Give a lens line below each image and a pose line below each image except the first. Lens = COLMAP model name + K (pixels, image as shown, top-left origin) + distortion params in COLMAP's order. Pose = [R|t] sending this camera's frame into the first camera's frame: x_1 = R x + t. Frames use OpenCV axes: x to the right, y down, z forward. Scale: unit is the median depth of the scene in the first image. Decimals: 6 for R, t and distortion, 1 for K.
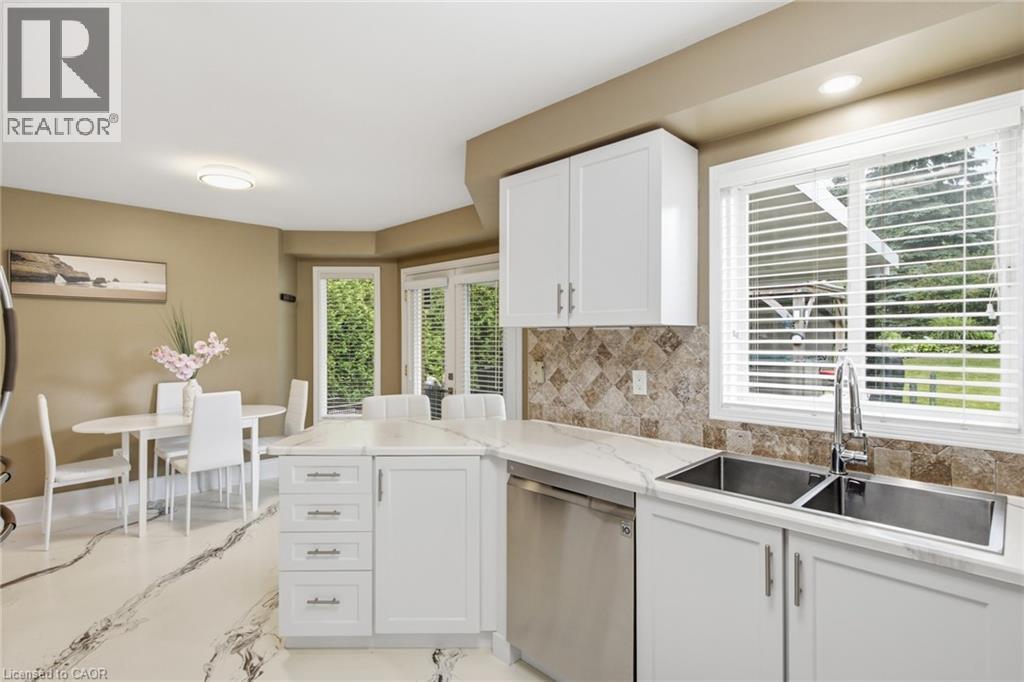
lens RADIAL K [[498.8, 0, 504.7], [0, 498.8, 334.7], [0, 0, 1]] dist [0.000064, -0.000062]
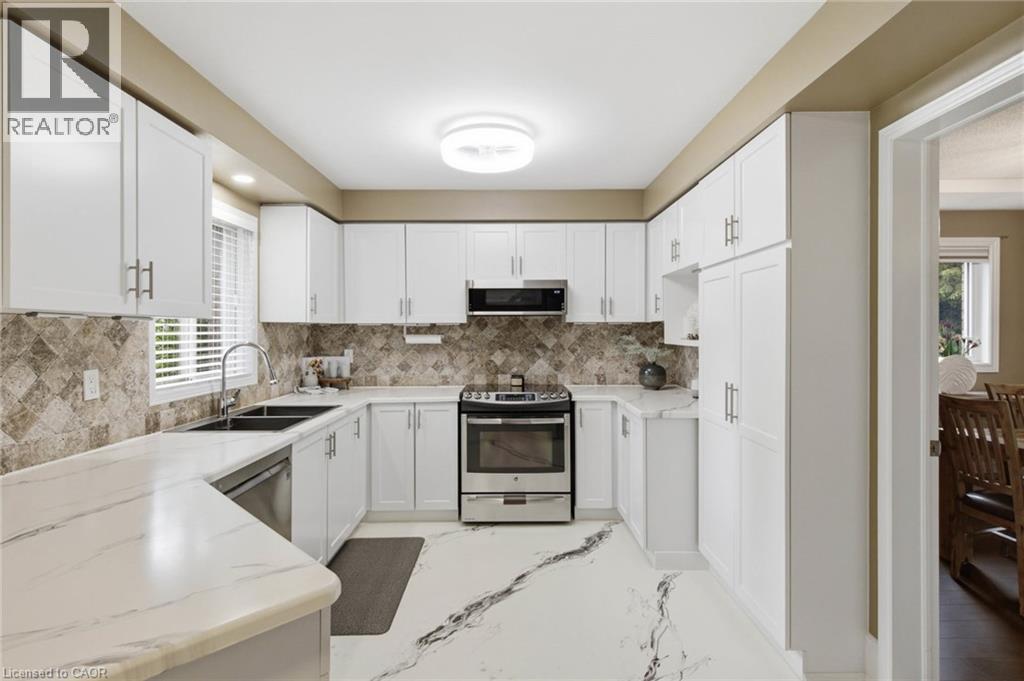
lens RADIAL K [[498.8, 0, 510.4], [0, 498.8, 337.0], [0, 0, 1]] dist [0.000064, -0.000062]
pose [[-0.712993, -0.000231, 0.701171, -0.805827], [0.007516, 0.999940, 0.007972, 0.016152], [-0.701131, 0.010954, -0.712948, 1.109484]]
